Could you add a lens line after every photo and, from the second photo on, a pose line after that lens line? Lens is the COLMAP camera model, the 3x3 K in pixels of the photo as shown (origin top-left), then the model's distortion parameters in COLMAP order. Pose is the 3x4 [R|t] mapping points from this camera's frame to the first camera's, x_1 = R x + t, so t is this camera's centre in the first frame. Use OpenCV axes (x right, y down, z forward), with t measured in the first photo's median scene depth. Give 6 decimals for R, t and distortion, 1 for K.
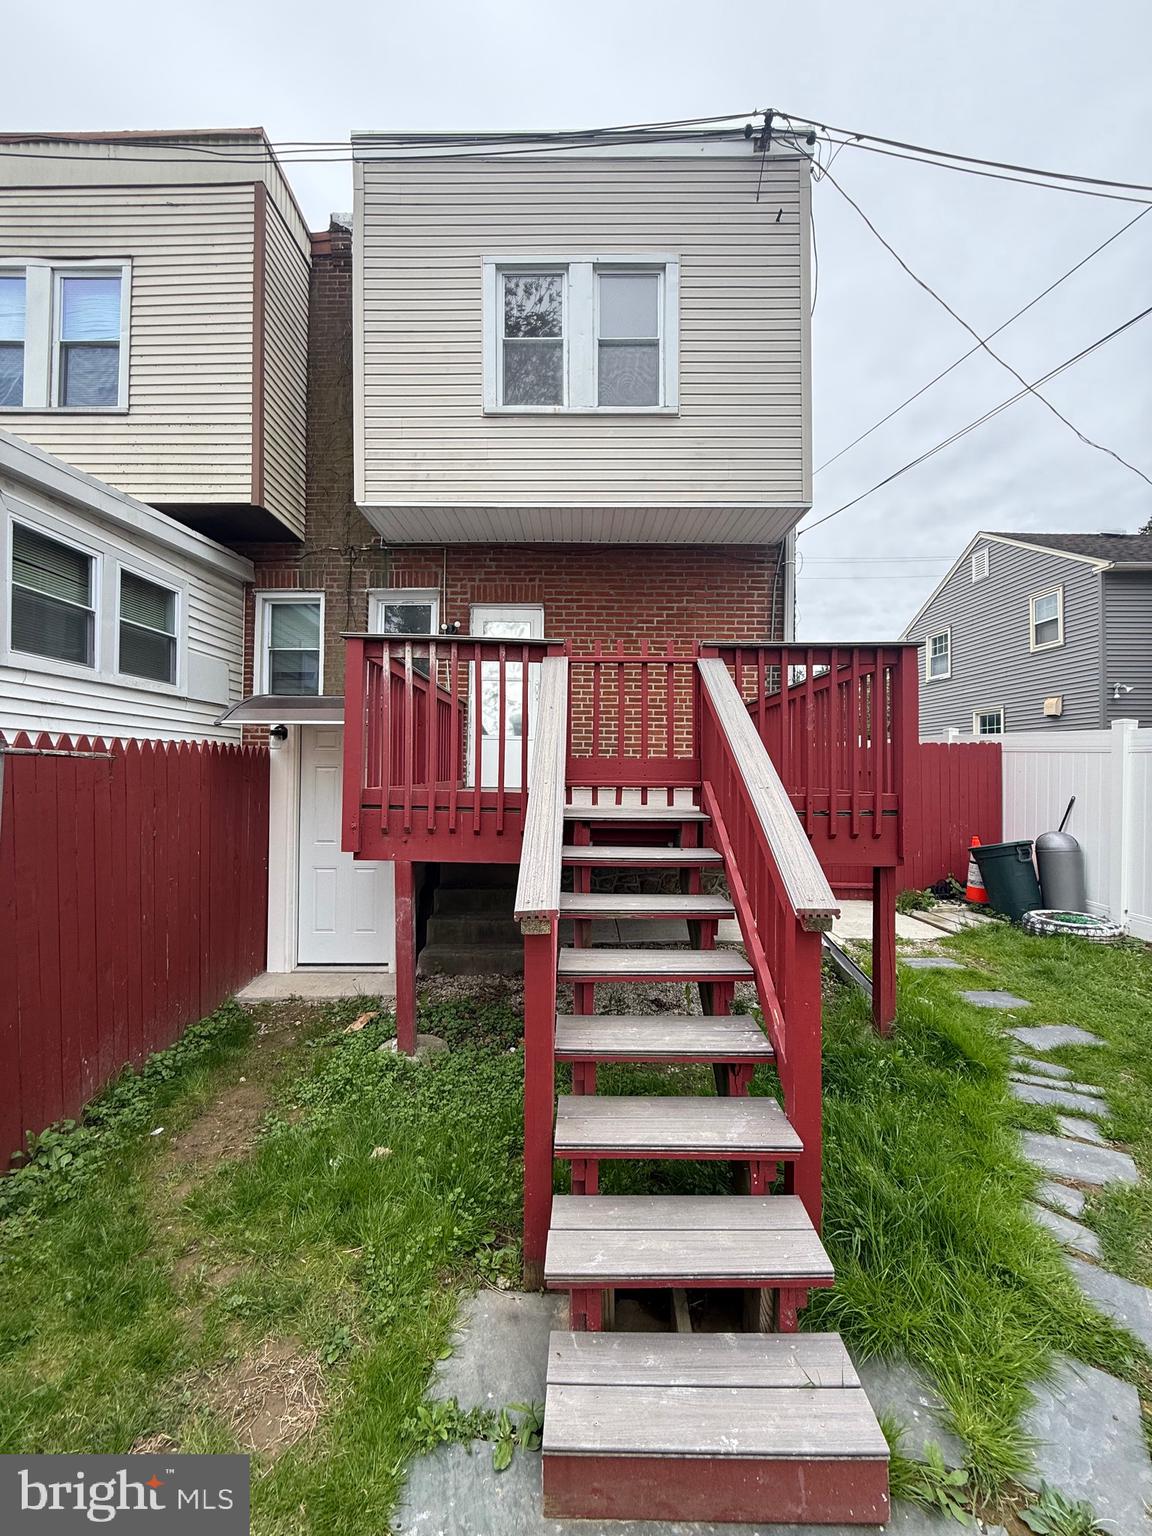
lens RADIAL K [[609.3, 0, 572.0], [0, 609.3, 766.7], [0, 0, 1]] dist [-0.000724, -0.000518]
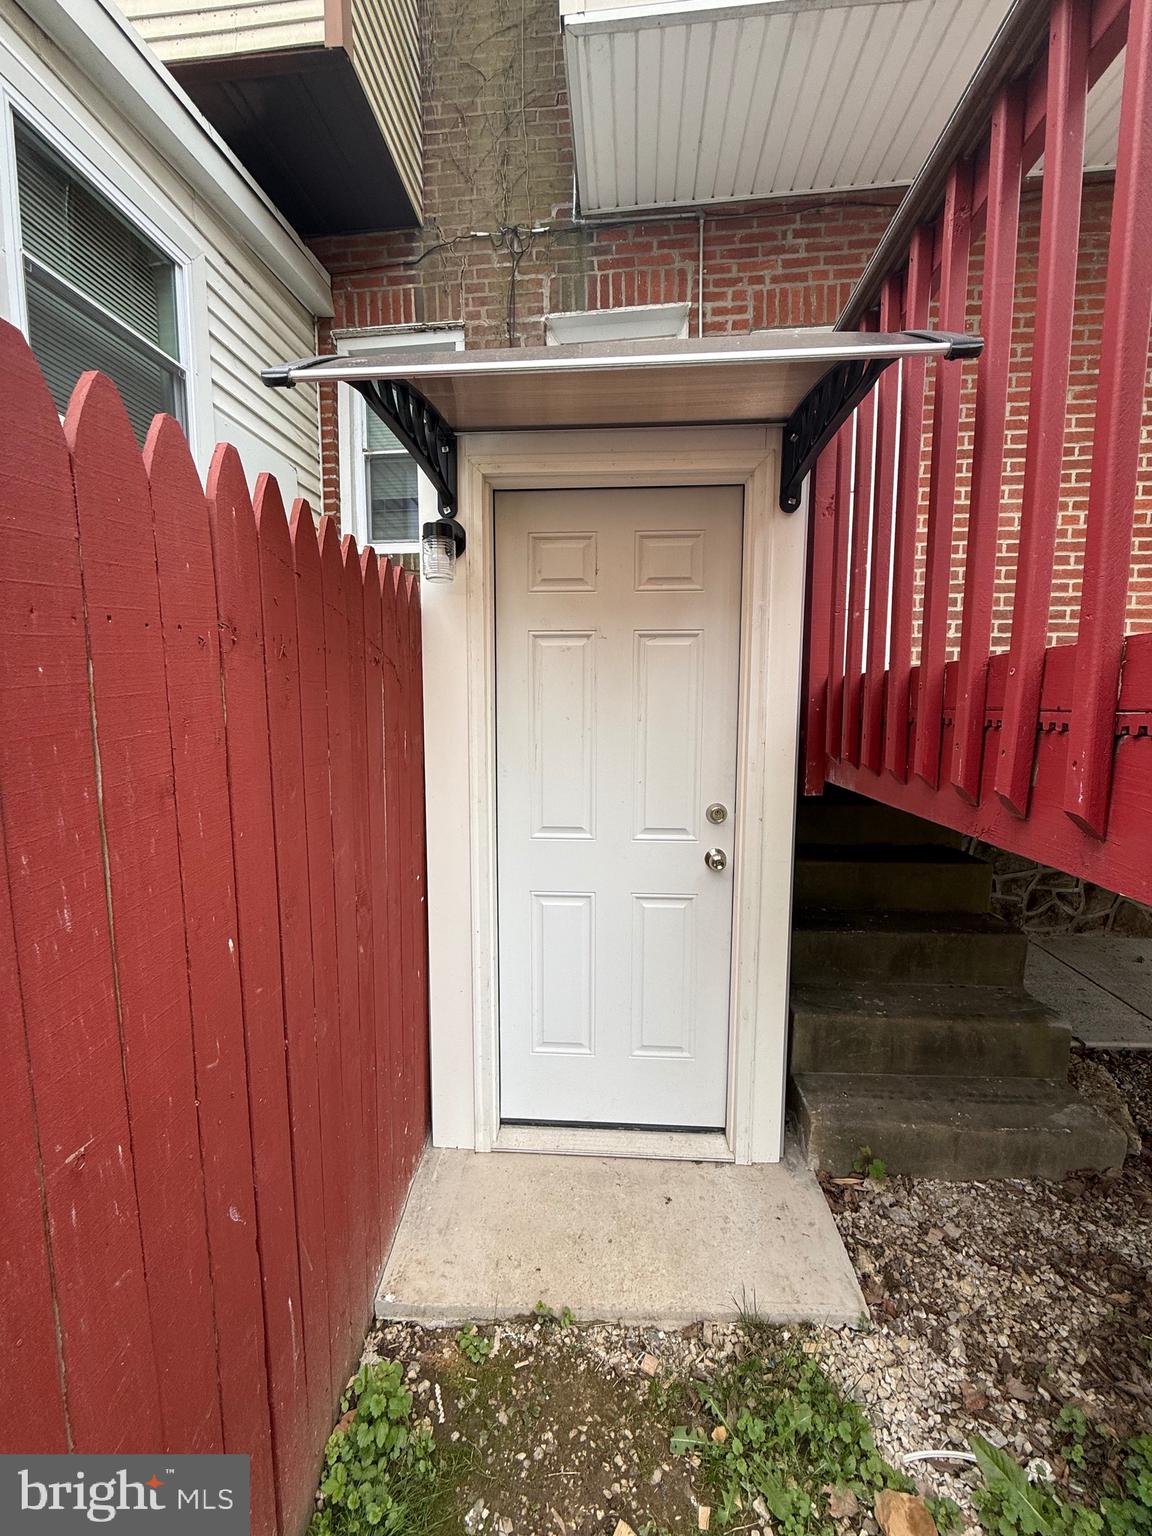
lens RADIAL K [[609.3, 0, 572.0], [0, 609.3, 766.7], [0, 0, 1]] dist [-0.000724, -0.000518]
pose [[0.995768, 0.002441, -0.091871, -0.266924], [0.007782, 0.993818, 0.110751, 0.028833], [0.091573, -0.110998, 0.989593, 0.454998]]
